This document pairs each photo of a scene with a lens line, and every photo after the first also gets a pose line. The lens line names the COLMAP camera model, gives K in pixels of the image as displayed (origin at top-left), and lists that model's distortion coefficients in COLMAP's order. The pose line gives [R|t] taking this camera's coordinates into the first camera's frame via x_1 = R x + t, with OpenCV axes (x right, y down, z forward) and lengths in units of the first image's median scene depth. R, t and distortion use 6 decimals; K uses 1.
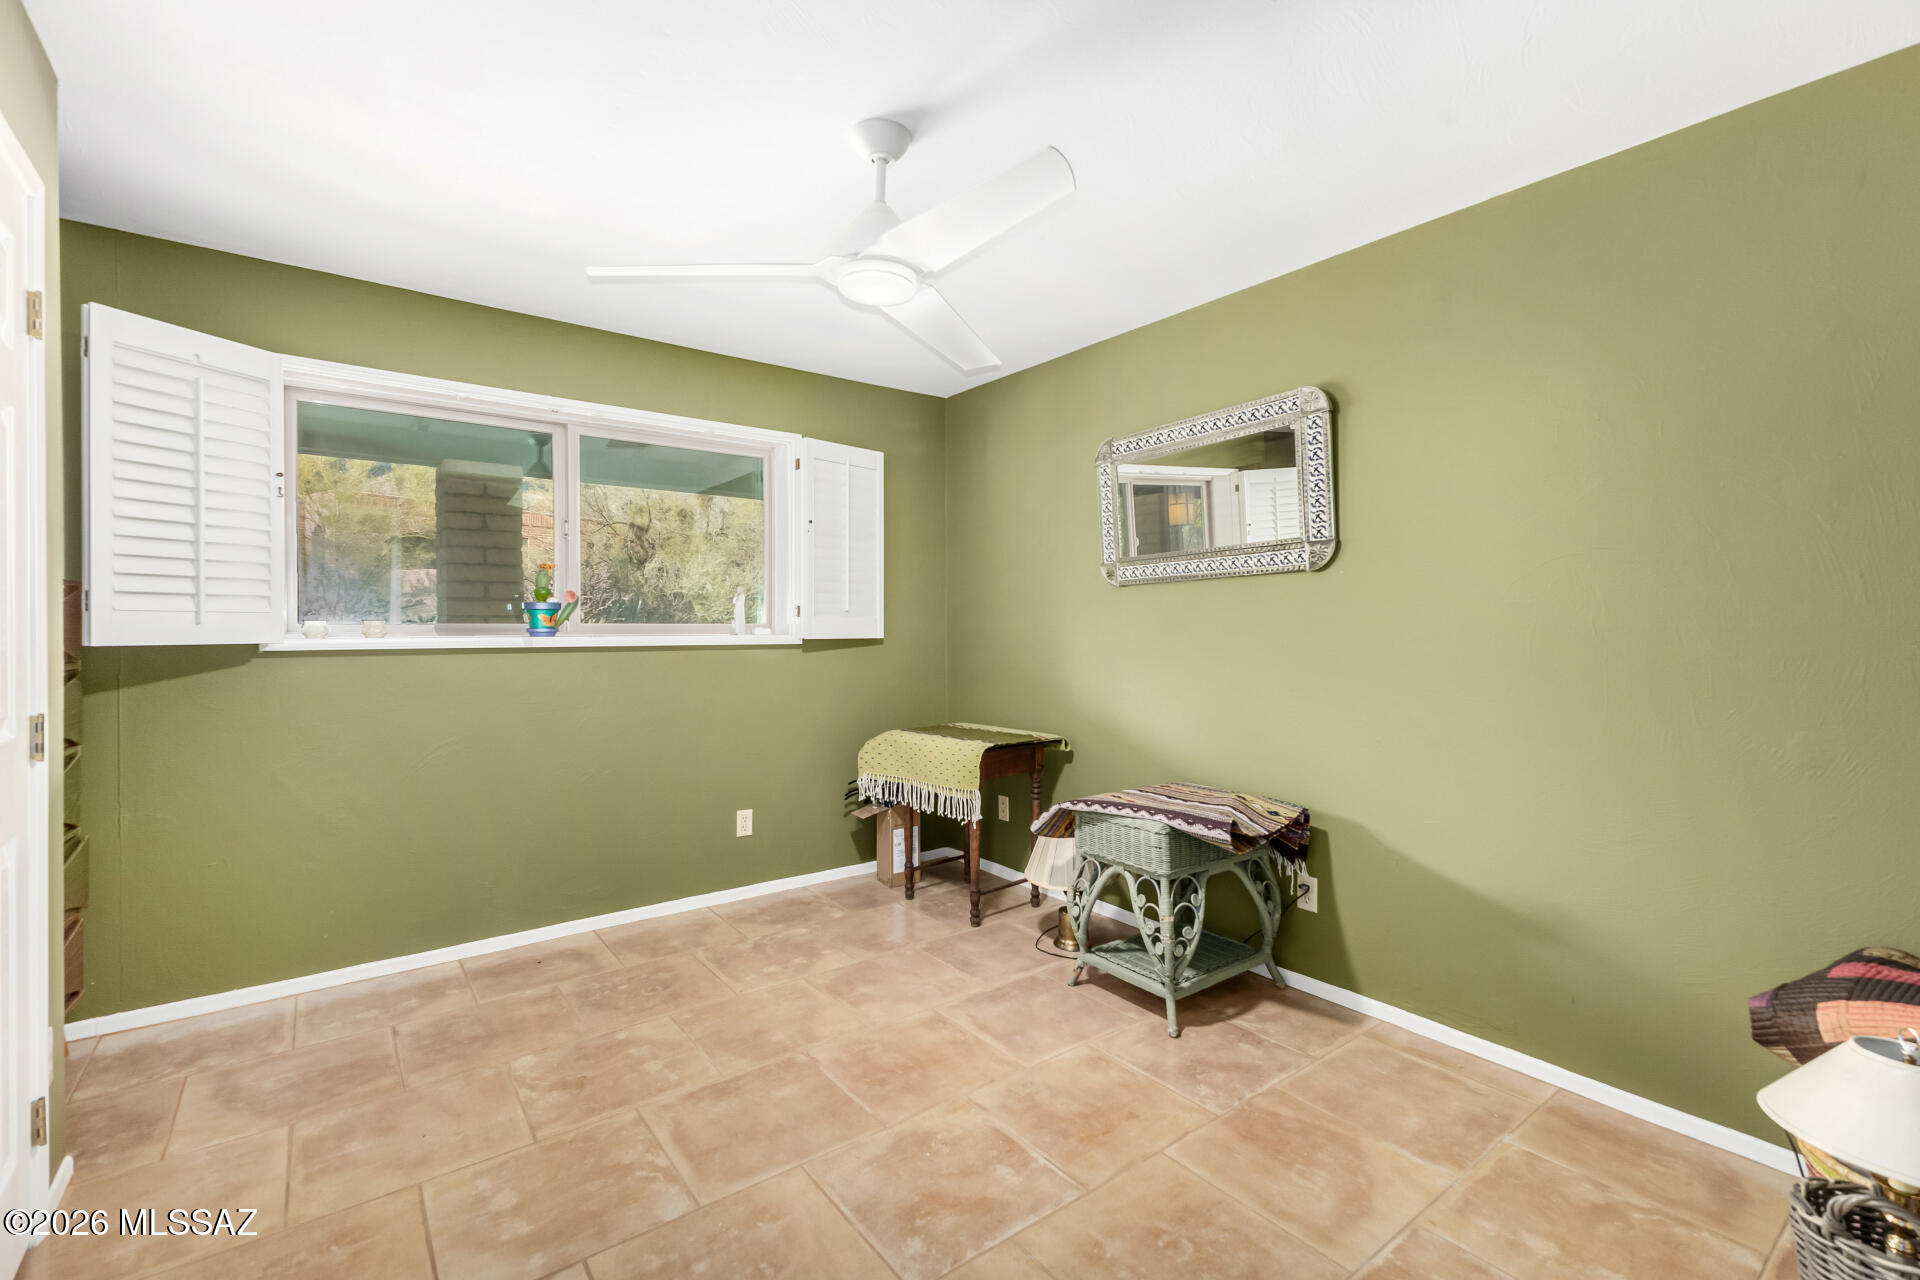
lens RADIAL K [[830.9, 0, 962.4], [0, 830.9, 638.1], [0, 0, 1]] dist [0.002340, -0.001460]
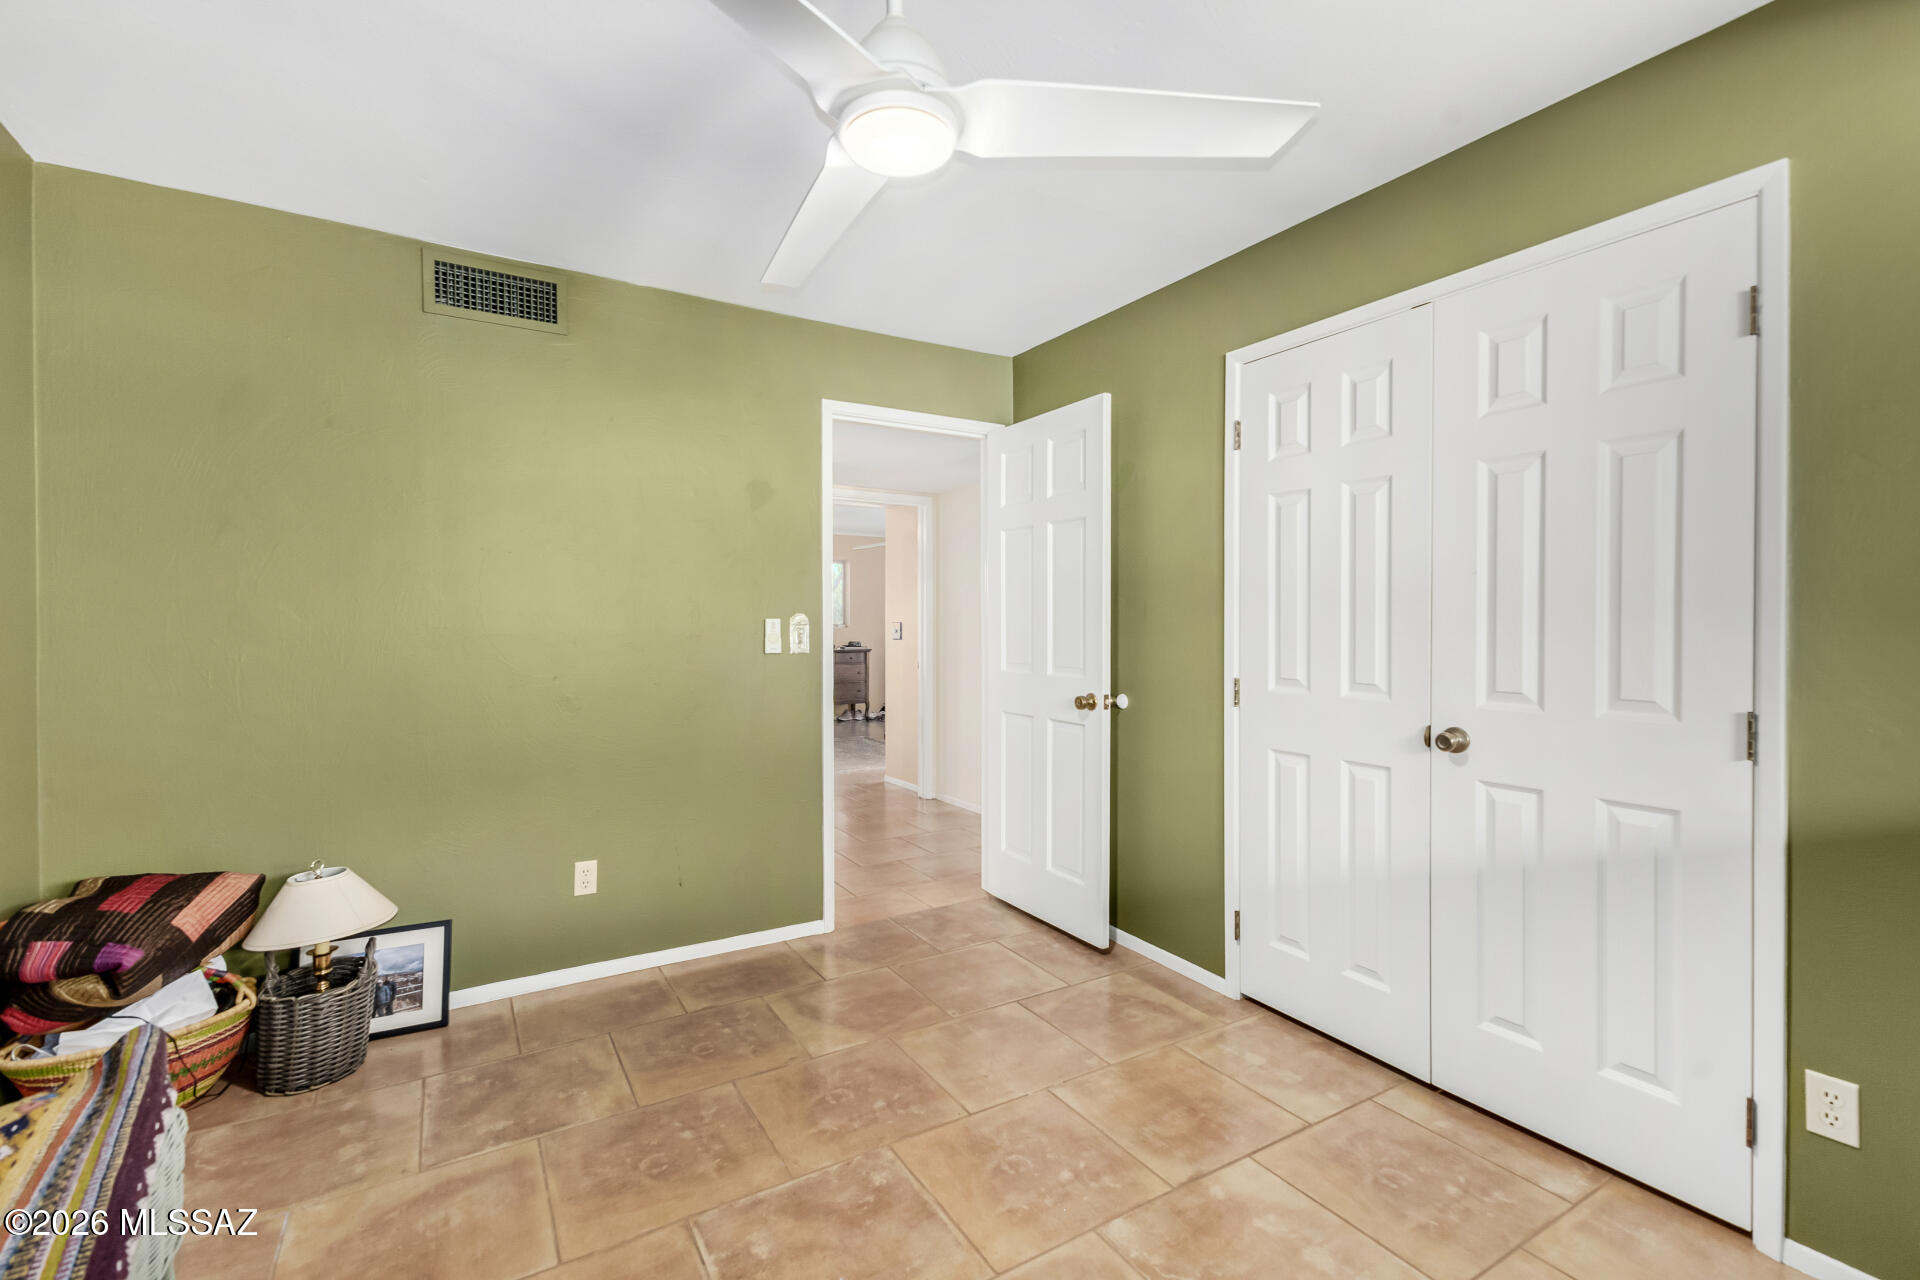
lens RADIAL K [[830.9, 0, 956.7], [0, 830.9, 634.8], [0, 0, 1]] dist [0.002340, -0.001460]
pose [[-0.994515, -0.003294, 0.104543, -0.263142], [-0.002711, 0.999980, 0.005714, -0.003239], [-0.104560, 0.005400, -0.994504, 2.010357]]
